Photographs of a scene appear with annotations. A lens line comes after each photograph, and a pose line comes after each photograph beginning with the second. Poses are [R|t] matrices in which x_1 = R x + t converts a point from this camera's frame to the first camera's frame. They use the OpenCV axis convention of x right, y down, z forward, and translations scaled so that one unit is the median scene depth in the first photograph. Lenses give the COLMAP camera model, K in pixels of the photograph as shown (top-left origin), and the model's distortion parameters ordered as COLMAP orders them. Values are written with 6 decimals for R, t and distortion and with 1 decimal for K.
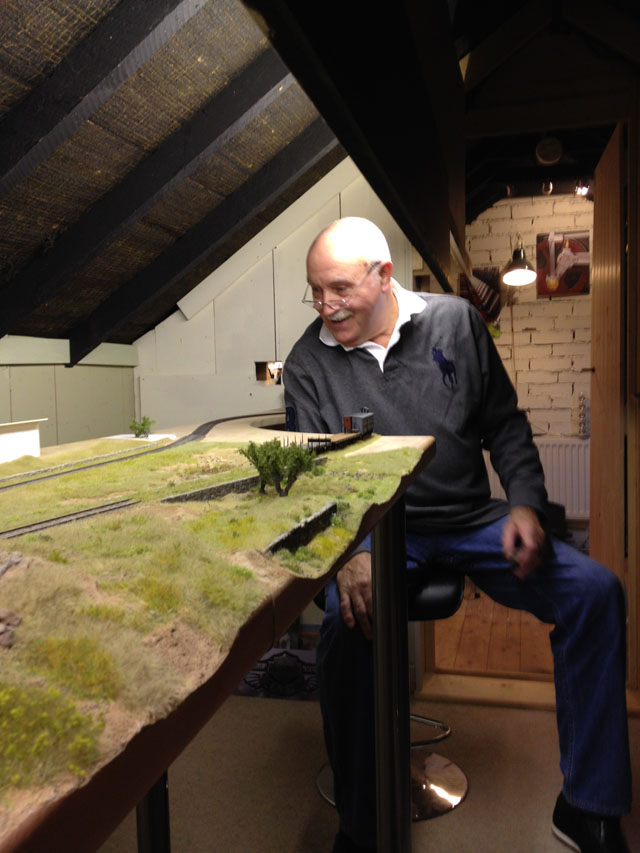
lens RADIAL K [[807.0, 0, 319.8], [0, 807.0, 424.6], [0, 0, 1]] dist [-0.002295, 0.000000]
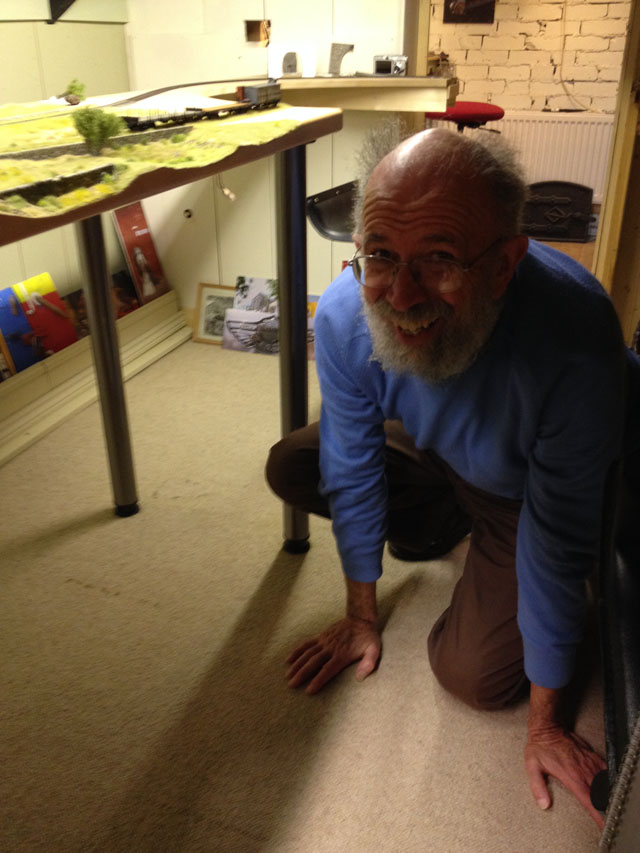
lens RADIAL K [[807.0, 0, 320.3], [0, 807.0, 428.2], [0, 0, 1]] dist [-0.002295, 0.000000]
pose [[0.995185, 0.059277, -0.078059, 0.115569], [-0.024539, 0.921716, 0.387089, -0.004065], [0.094894, -0.383310, 0.918732, -0.065467]]
